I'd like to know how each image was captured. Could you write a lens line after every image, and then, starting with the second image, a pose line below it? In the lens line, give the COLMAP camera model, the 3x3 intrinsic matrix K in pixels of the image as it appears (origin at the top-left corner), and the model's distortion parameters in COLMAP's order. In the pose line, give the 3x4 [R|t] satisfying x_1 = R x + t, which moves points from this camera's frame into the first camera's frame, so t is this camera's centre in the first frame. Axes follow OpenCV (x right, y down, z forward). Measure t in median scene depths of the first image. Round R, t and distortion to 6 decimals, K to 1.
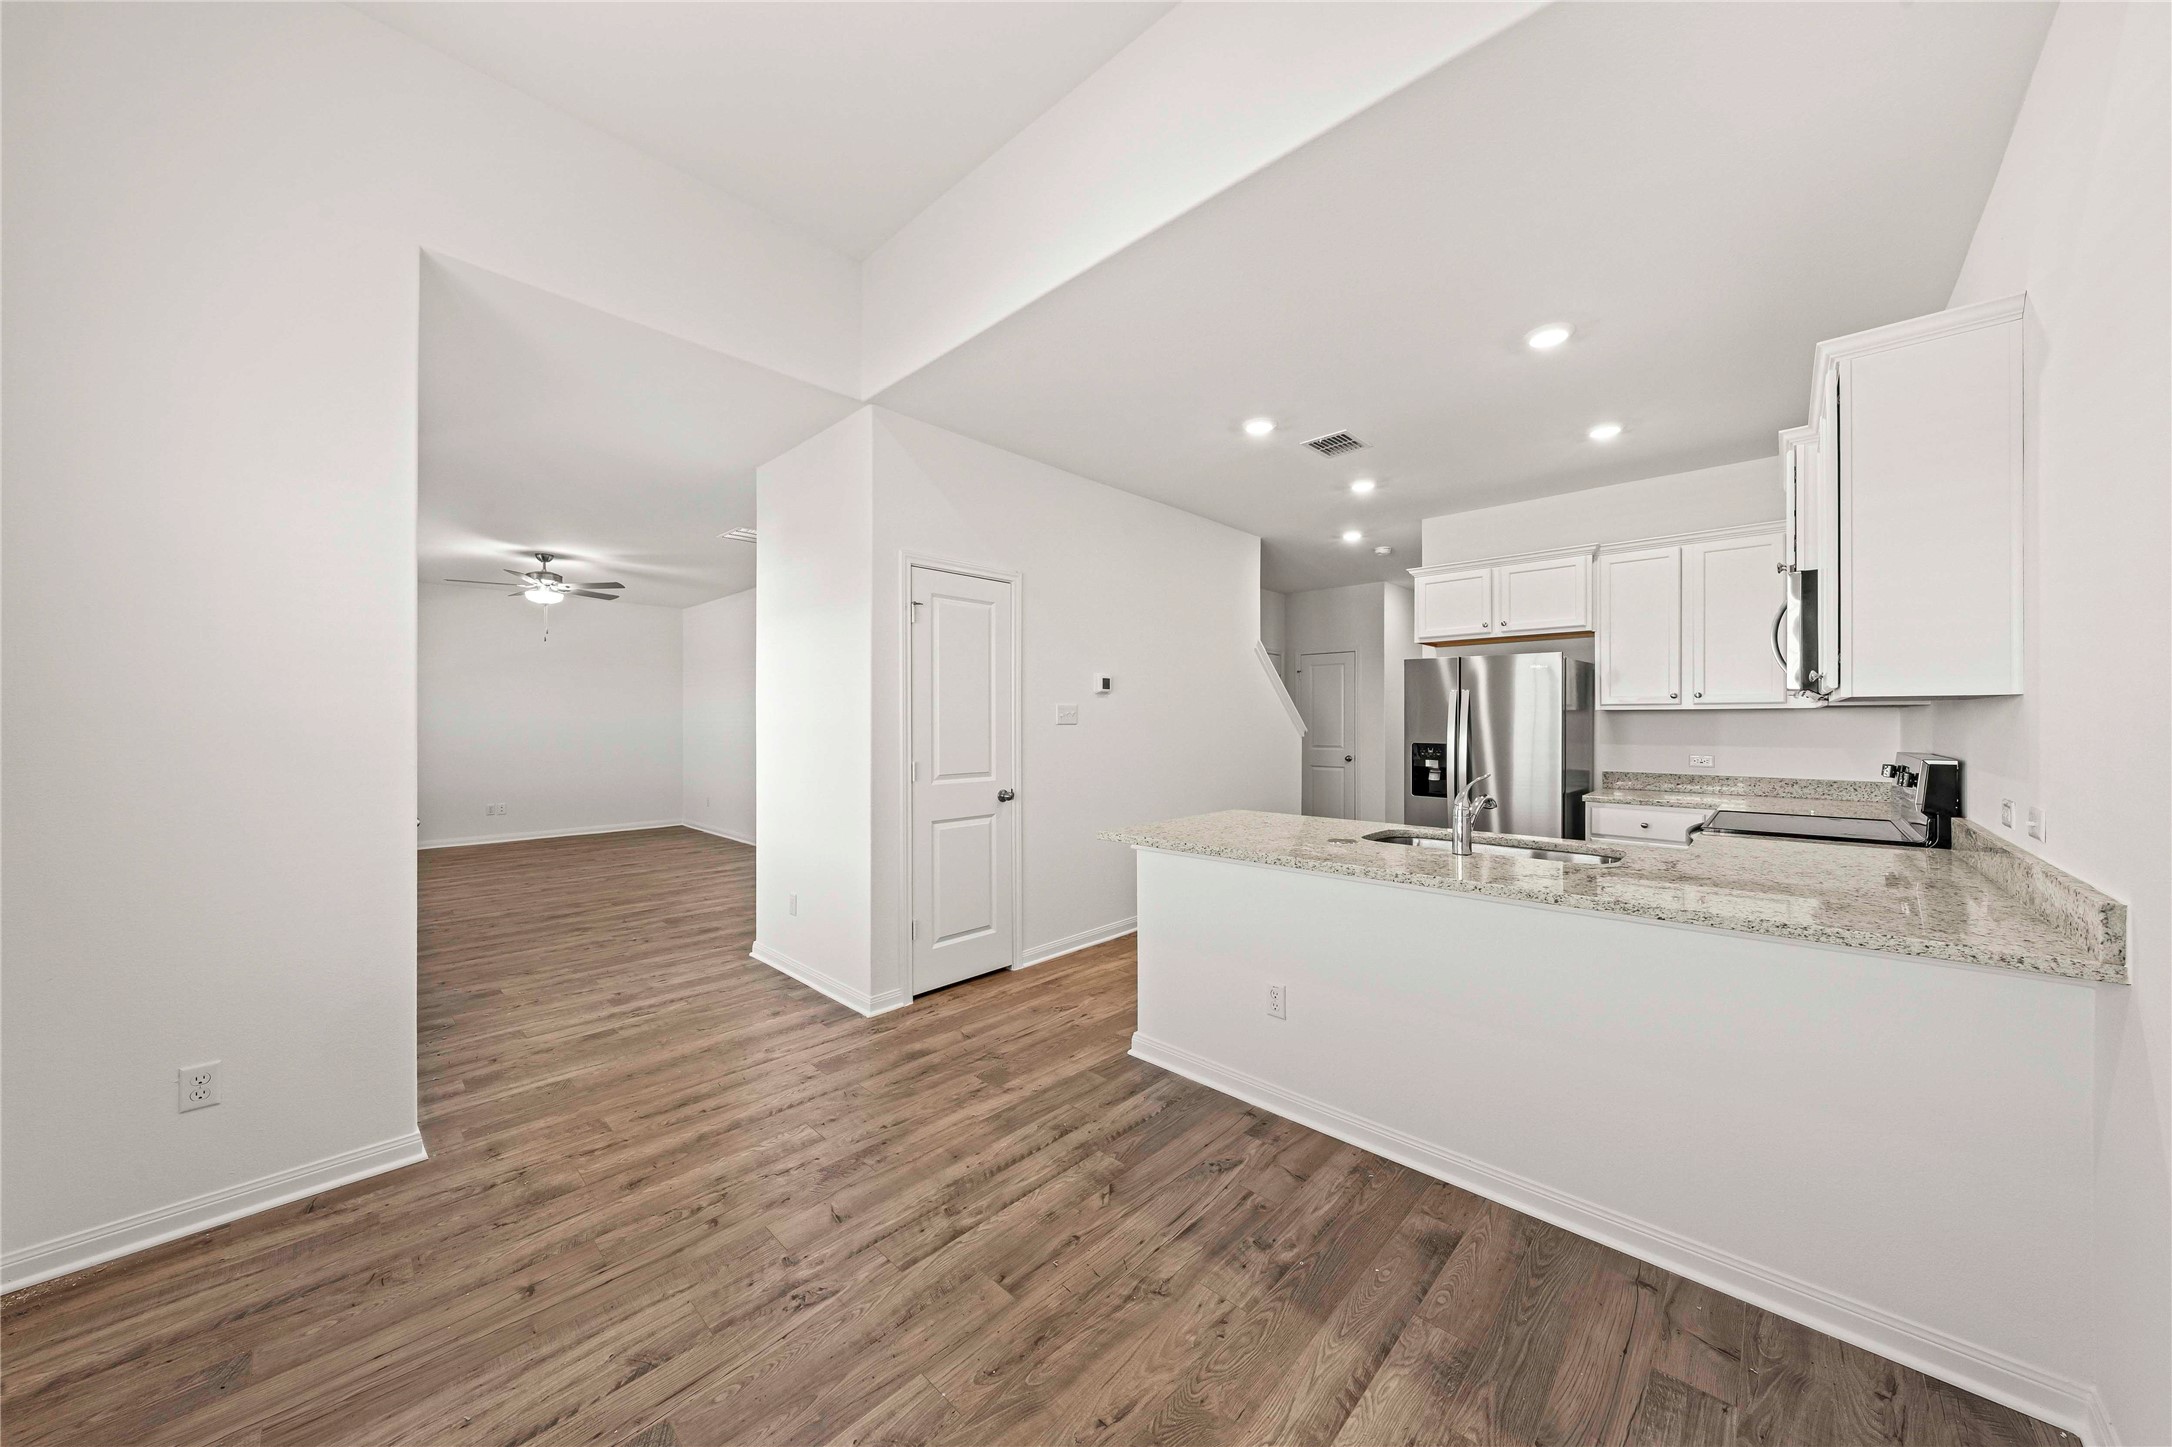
lens RADIAL K [[735.7, 0, 1080.1], [0, 735.7, 724.4], [0, 0, 1]] dist [-0.002352, -0.000073]
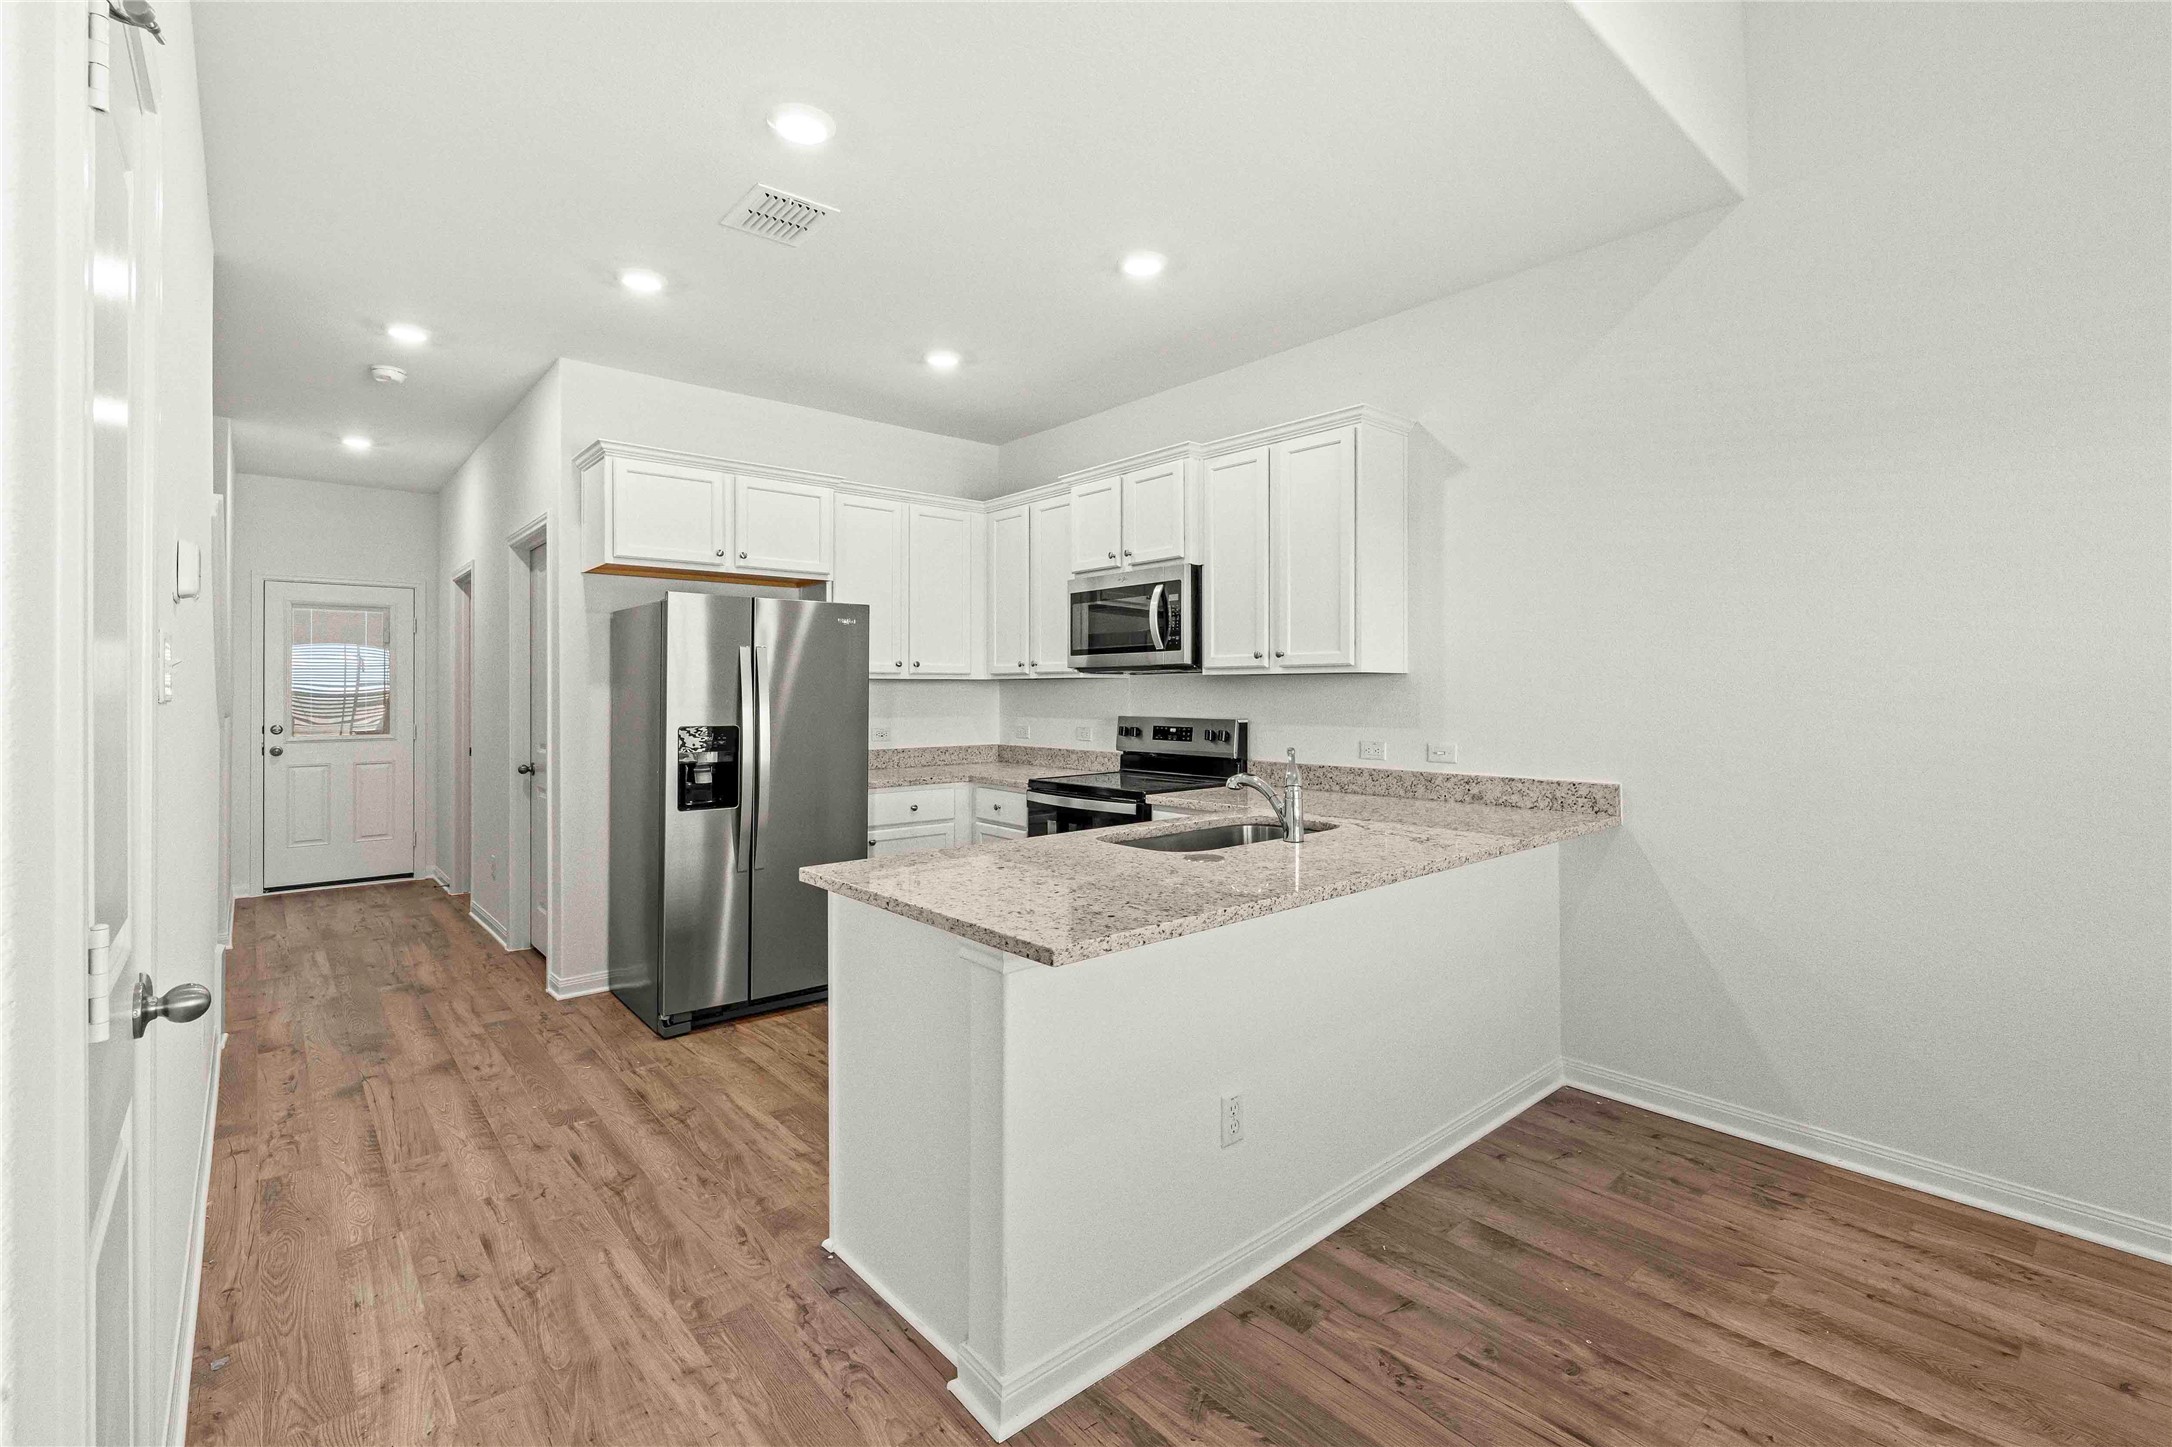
lens RADIAL K [[968.1, 0, 1096.7], [0, 968.1, 687.5], [0, 0, 1]] dist [0.000969, -0.000264]
pose [[0.085237, 0.003277, 0.996355, -0.688382], [0.006966, 0.999968, -0.003885, -0.005803], [-0.996336, 0.007271, 0.085212, 1.192042]]
